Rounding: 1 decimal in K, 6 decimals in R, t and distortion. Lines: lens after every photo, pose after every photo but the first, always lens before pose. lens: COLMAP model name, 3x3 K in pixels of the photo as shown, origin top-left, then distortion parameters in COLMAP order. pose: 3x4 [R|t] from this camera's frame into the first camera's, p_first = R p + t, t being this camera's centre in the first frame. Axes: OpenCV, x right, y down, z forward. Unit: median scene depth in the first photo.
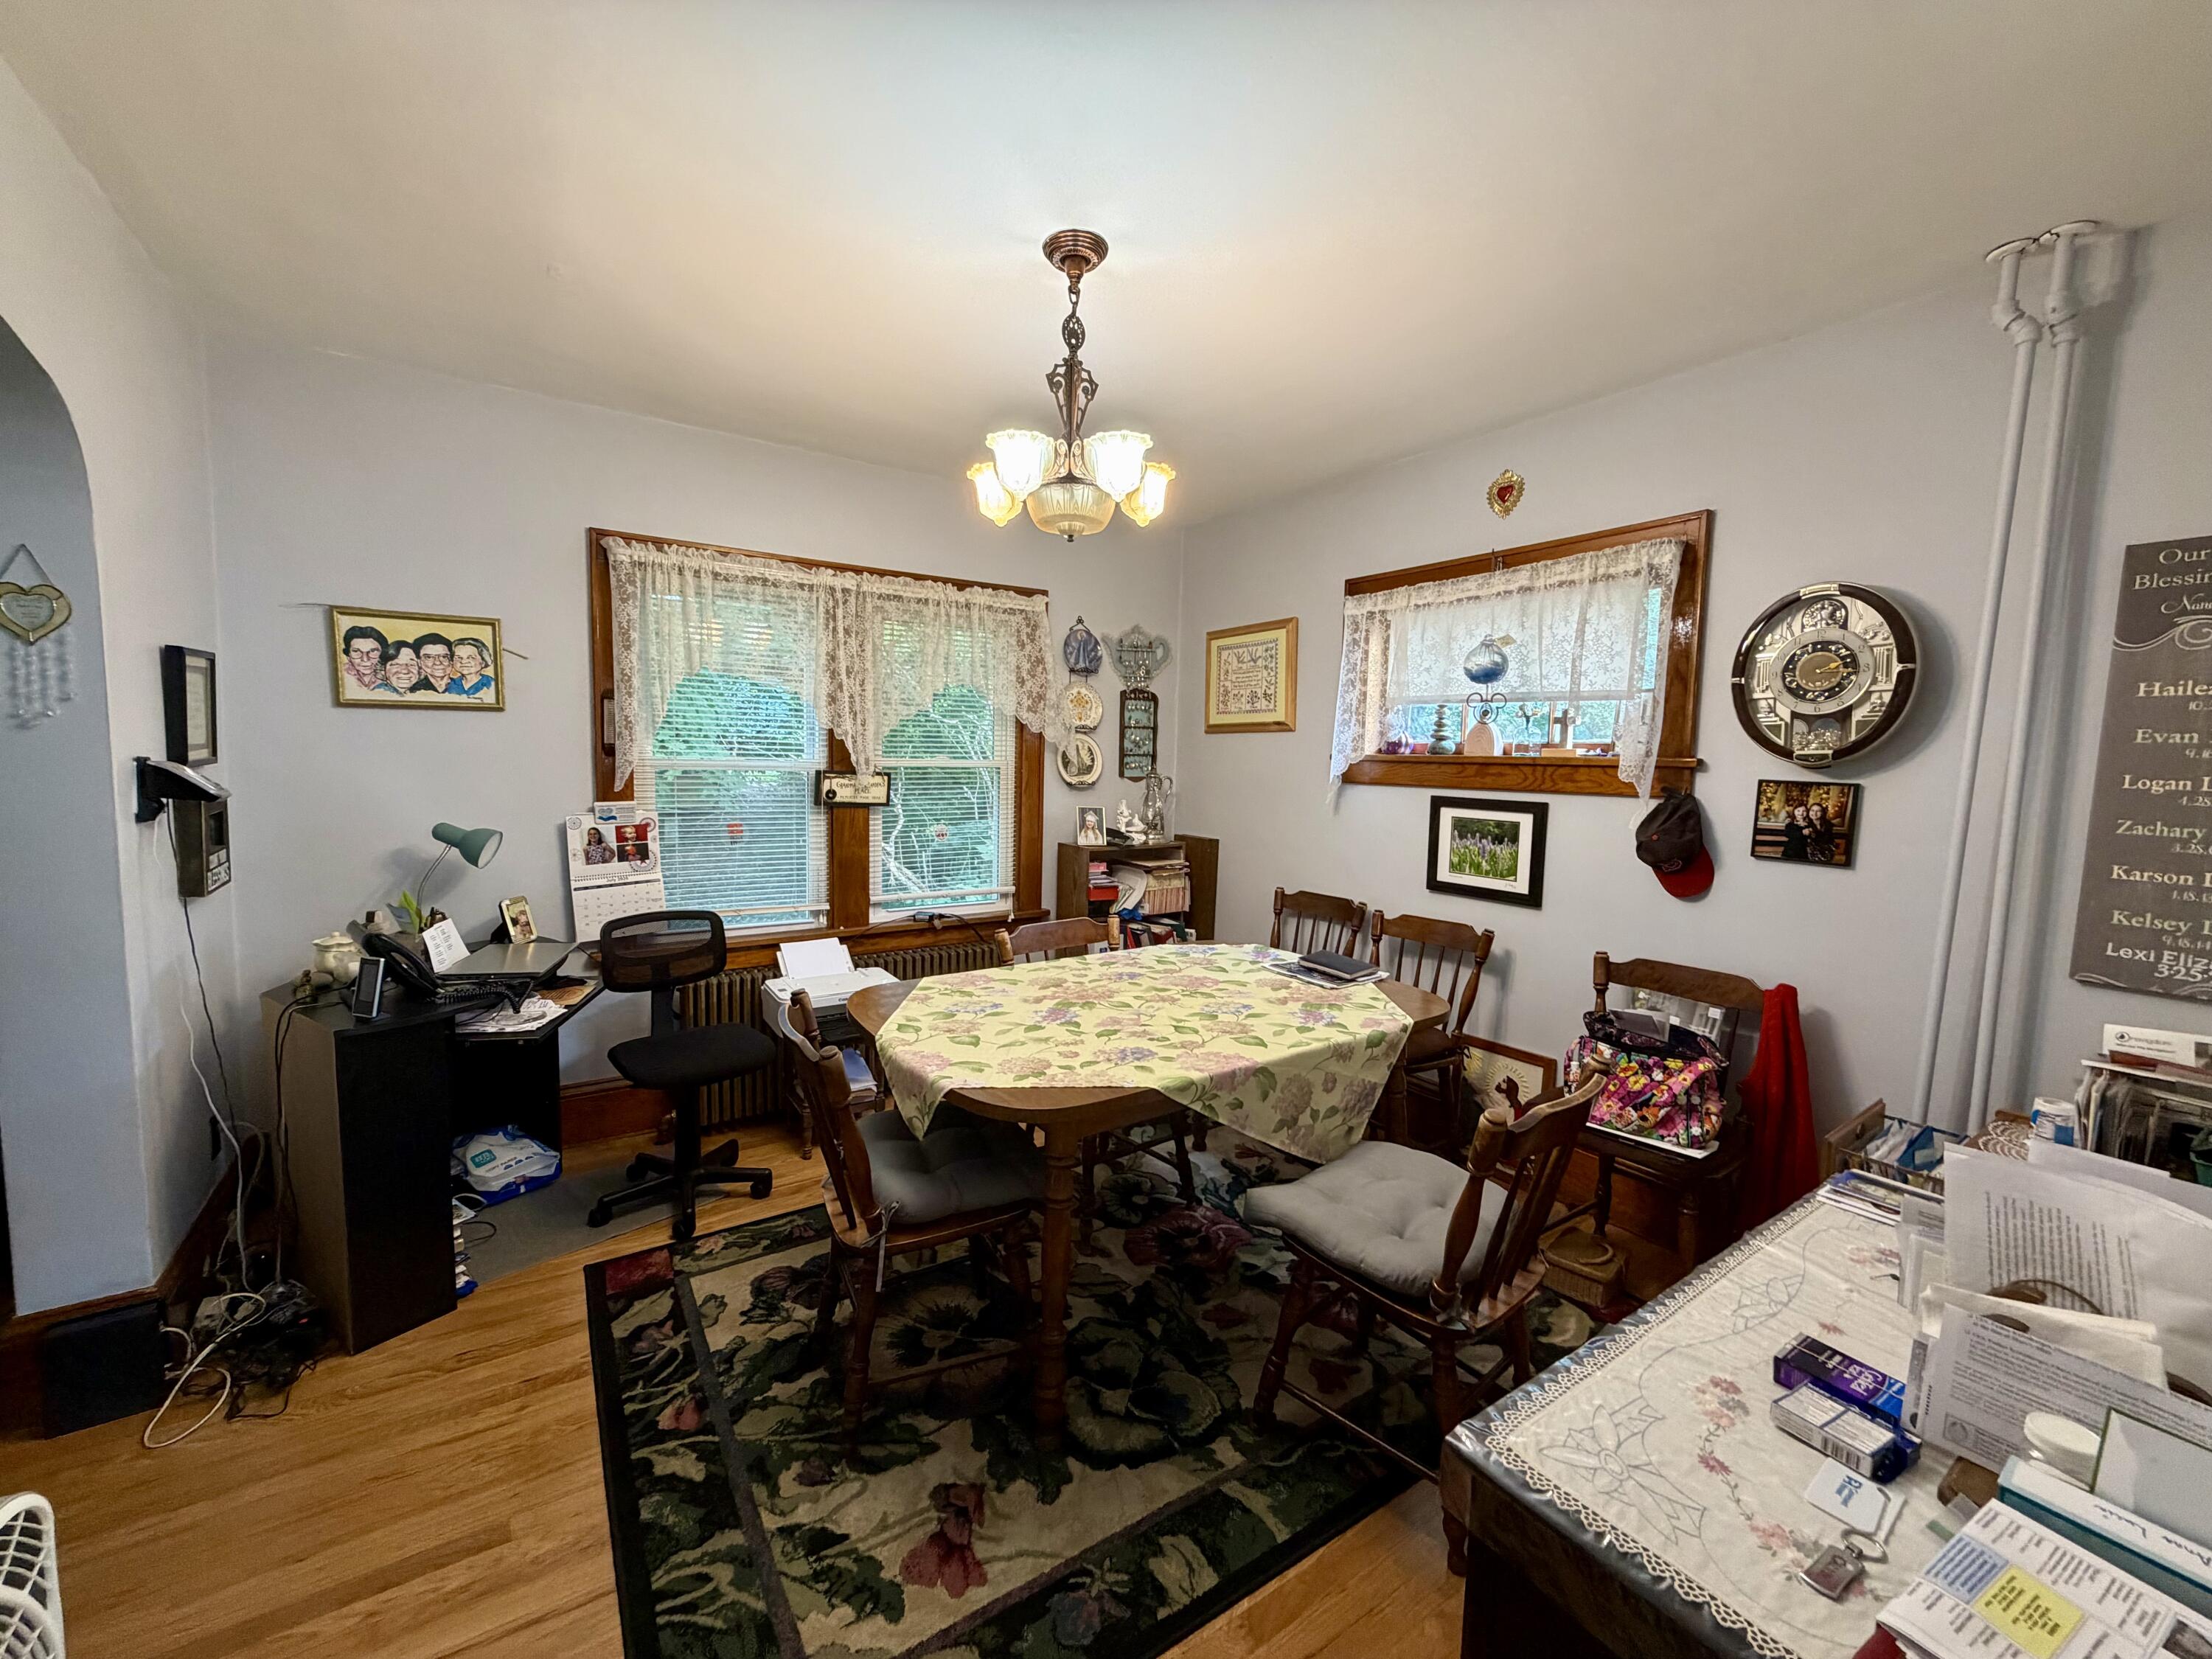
lens RADIAL K [[879.9, 0, 1097.7], [0, 879.9, 832.8], [0, 0, 1]] dist [0.001032, 0.000034]
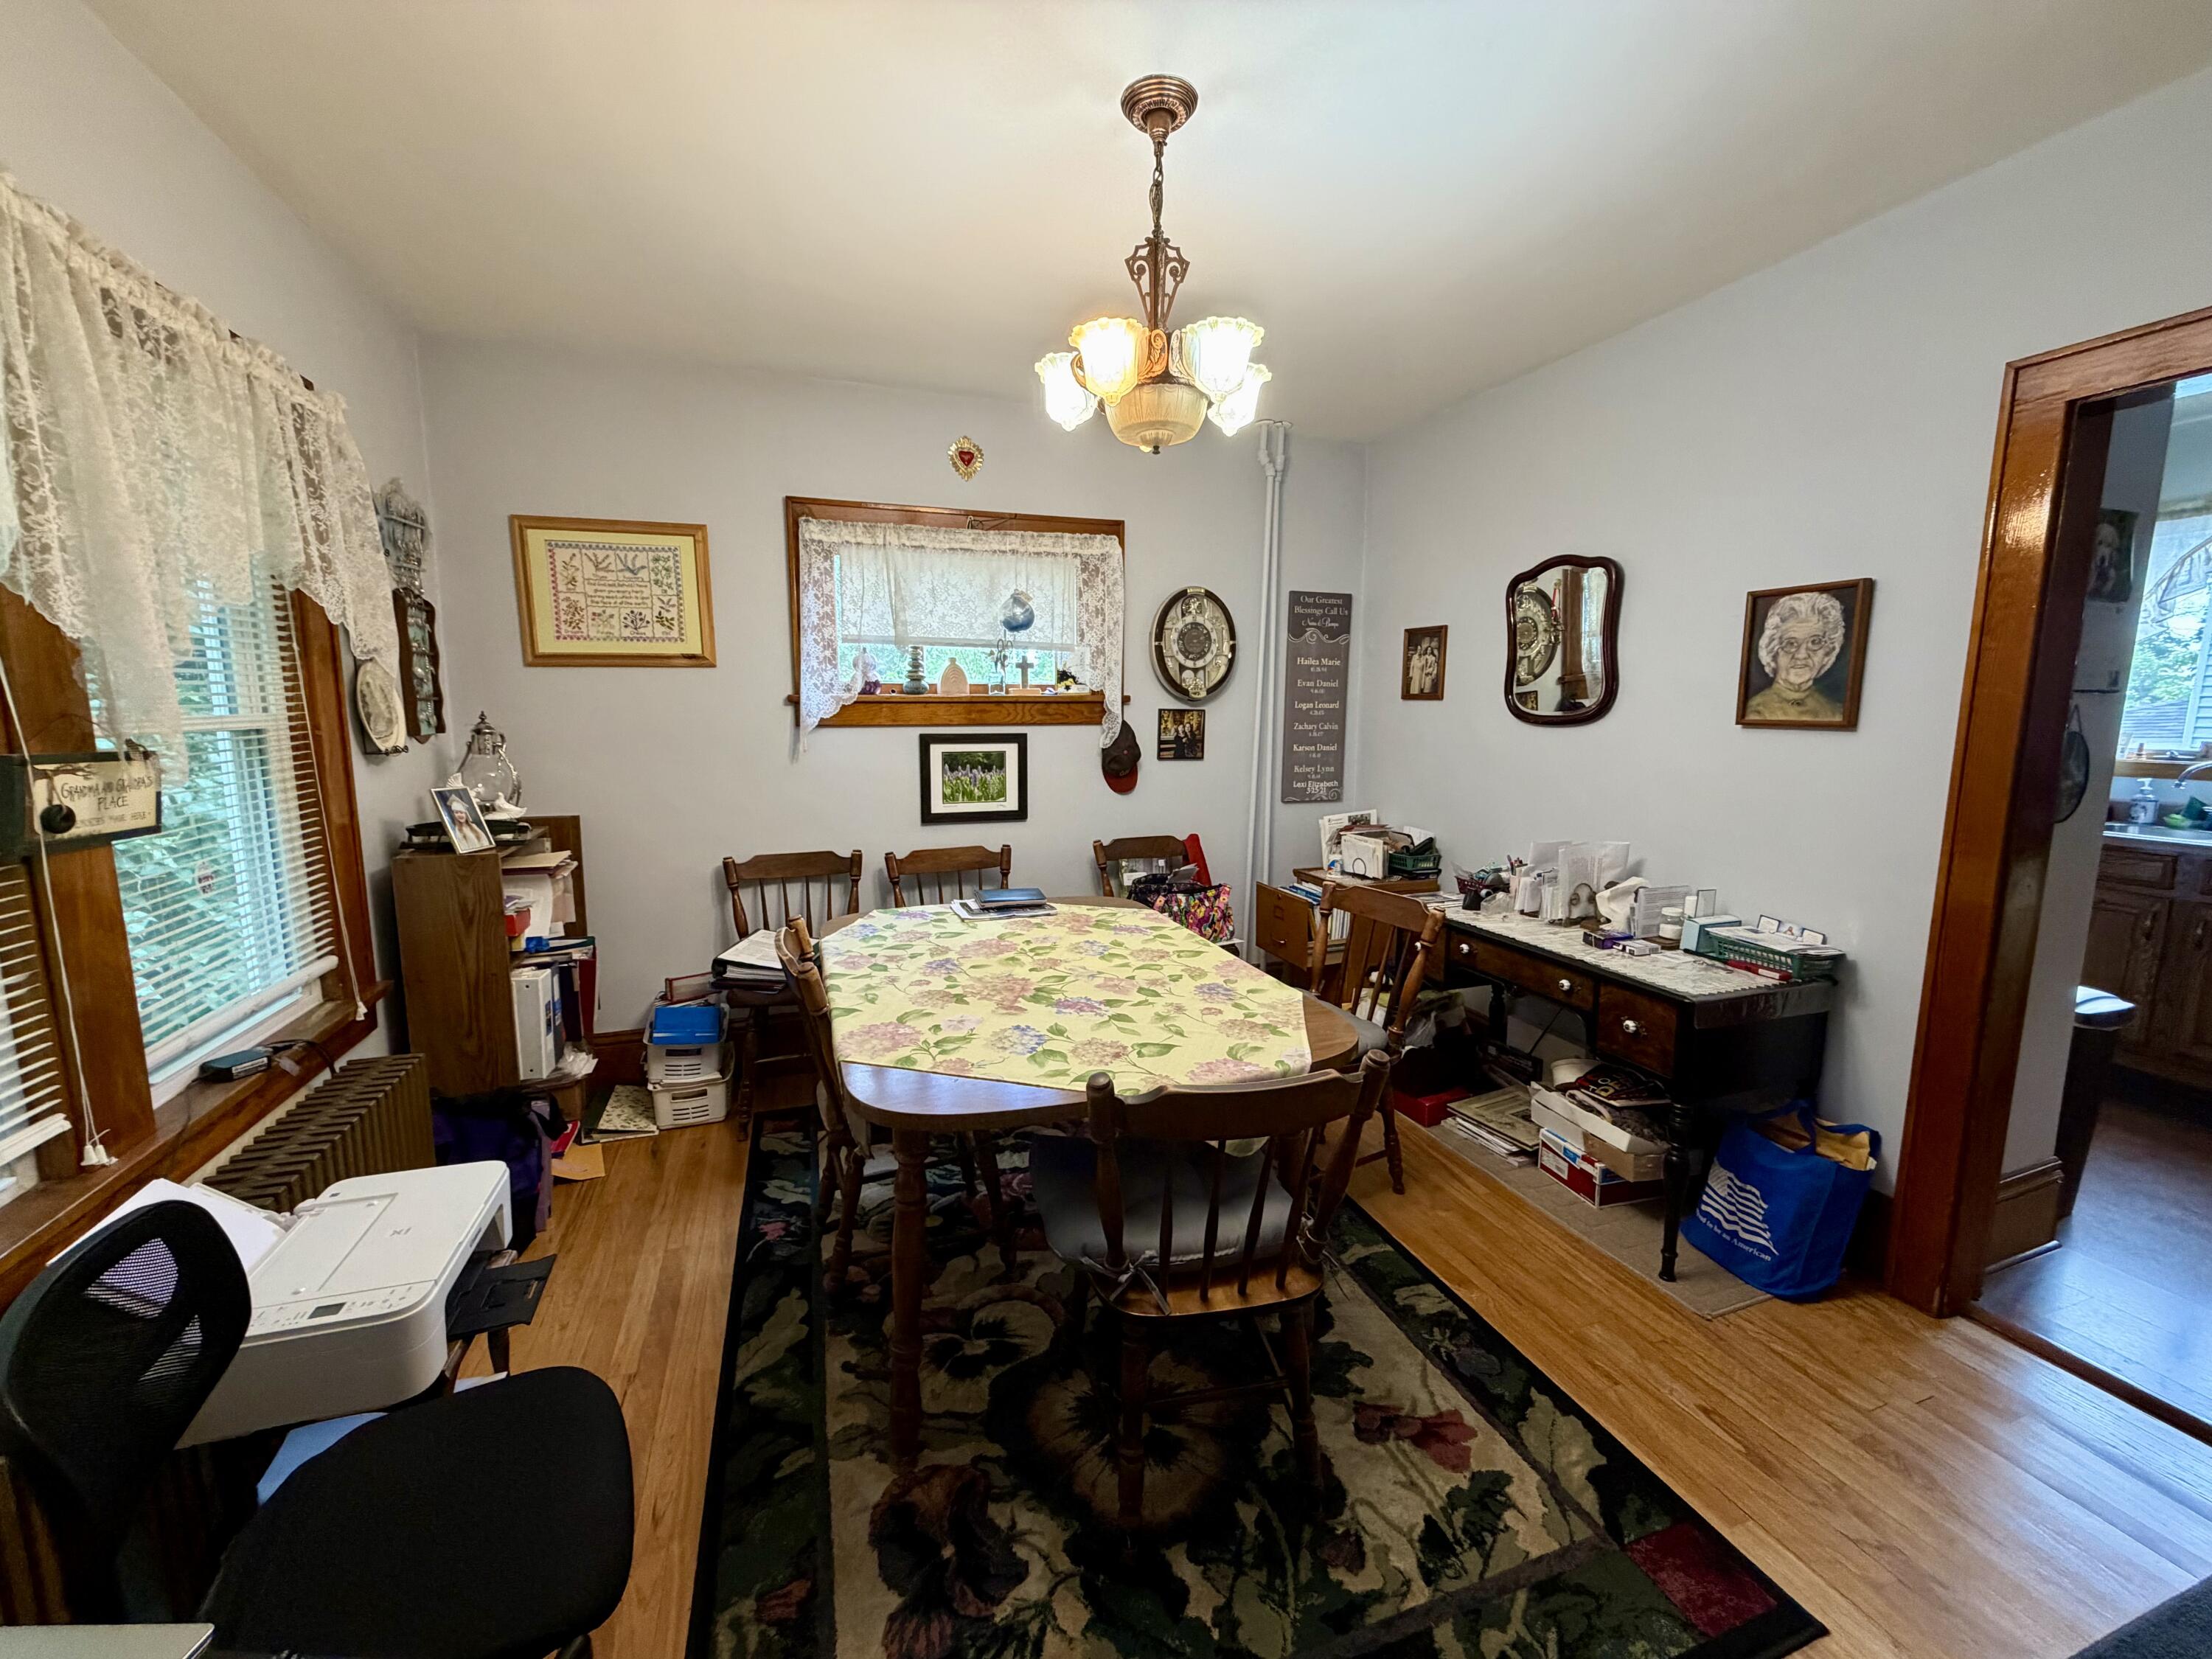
lens RADIAL K [[879.9, 0, 1102.1], [0, 879.9, 829.6], [0, 0, 1]] dist [0.001032, 0.000034]
pose [[0.250749, -0.156769, 0.955274, -0.789220], [0.090323, 0.986284, 0.138149, -0.074133], [-0.963829, 0.051642, 0.261470, 0.704729]]
